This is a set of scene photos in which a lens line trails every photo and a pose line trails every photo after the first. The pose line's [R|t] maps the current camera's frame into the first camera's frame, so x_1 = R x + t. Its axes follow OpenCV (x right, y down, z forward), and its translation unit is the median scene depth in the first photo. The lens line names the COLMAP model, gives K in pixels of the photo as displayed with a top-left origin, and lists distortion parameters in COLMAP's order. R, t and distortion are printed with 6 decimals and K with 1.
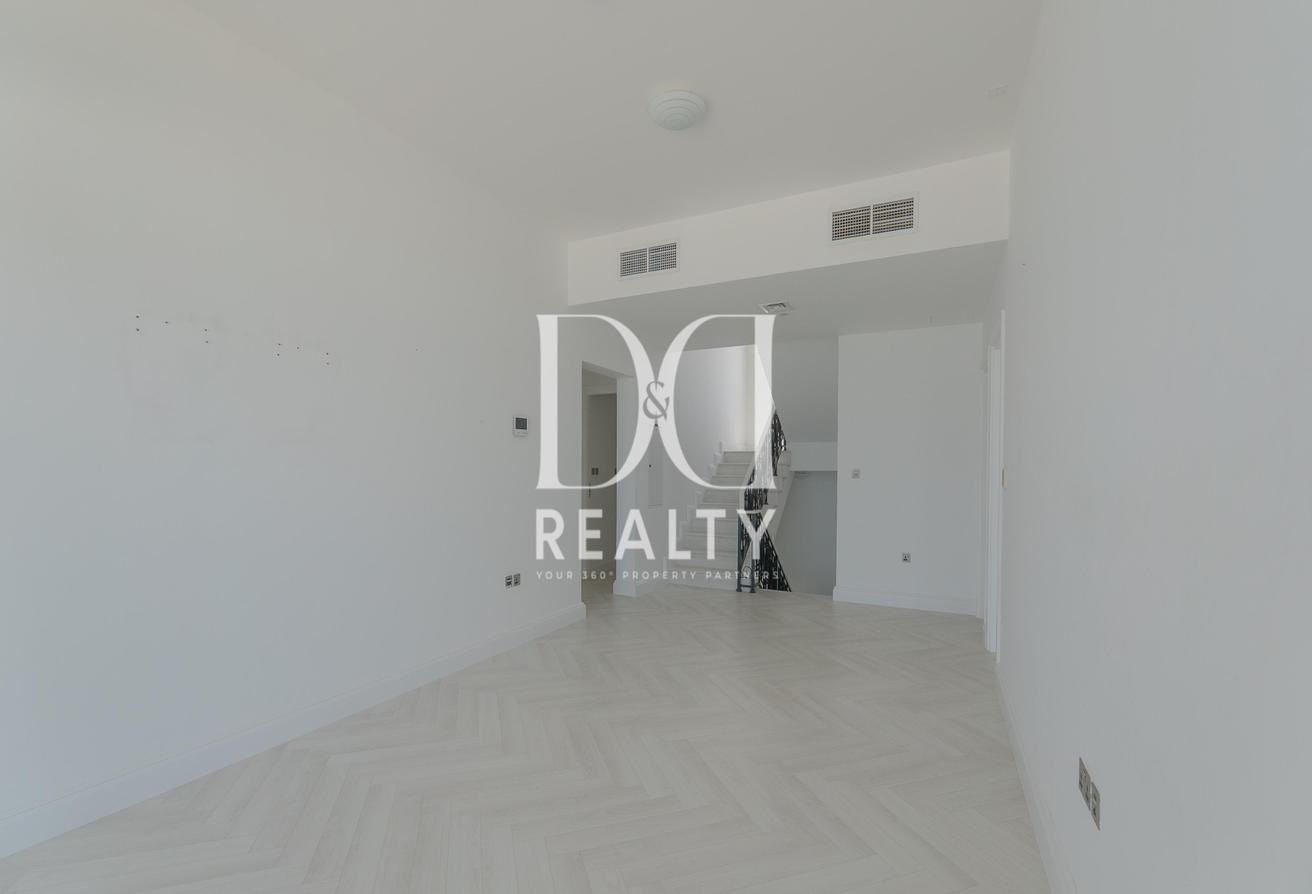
lens RADIAL K [[584.9, 0, 656.7], [0, 584.9, 490.3], [0, 0, 1]] dist [-0.044116, 0.000093]
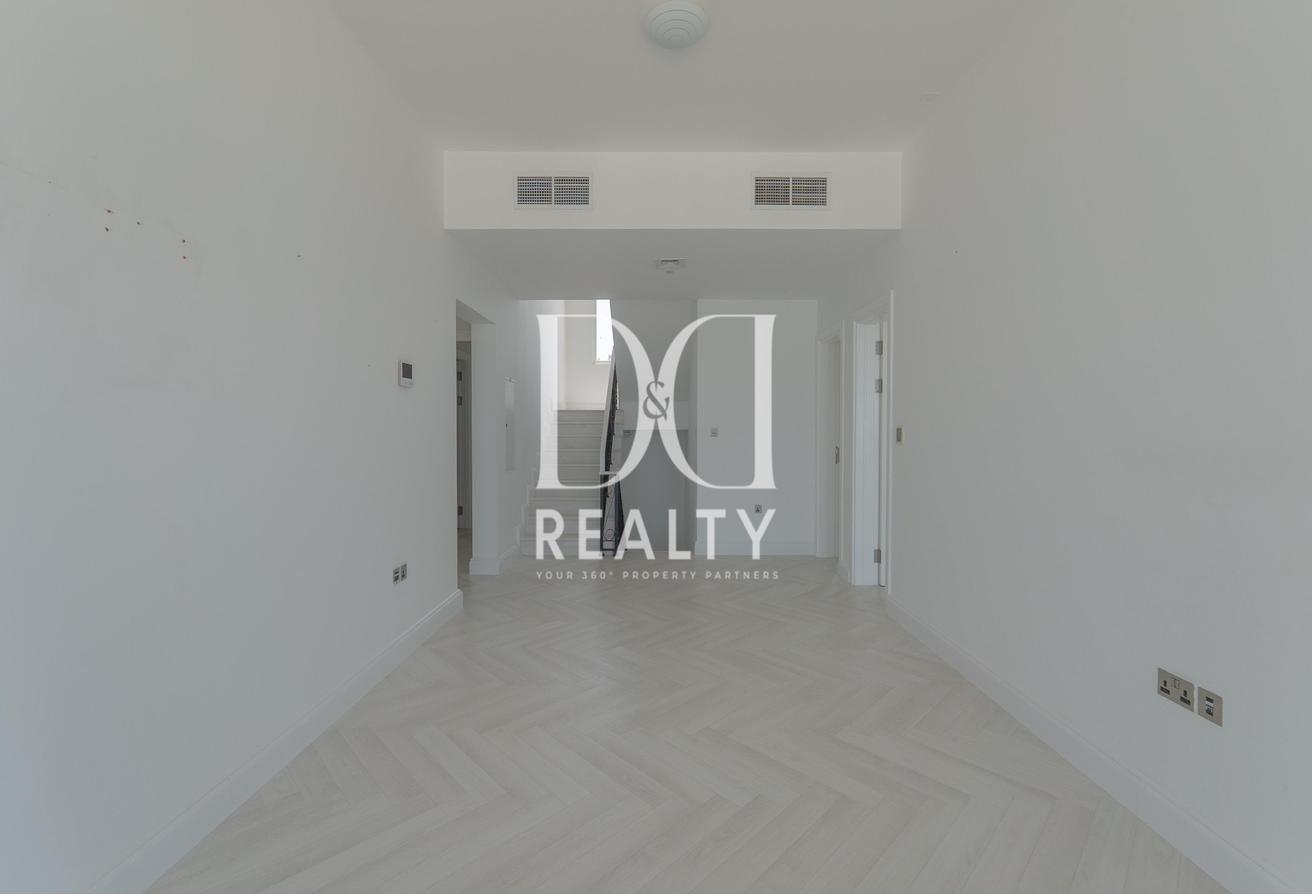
lens RADIAL K [[576.4, 0, 656.0], [0, 576.4, 447.0], [0, 0, 1]] dist [-0.015090, 0.000416]
pose [[0.883698, -0.017678, 0.467724, -0.300176], [0.017736, 0.999834, 0.004280, -0.010635], [-0.467722, 0.004513, 0.883864, 0.167160]]
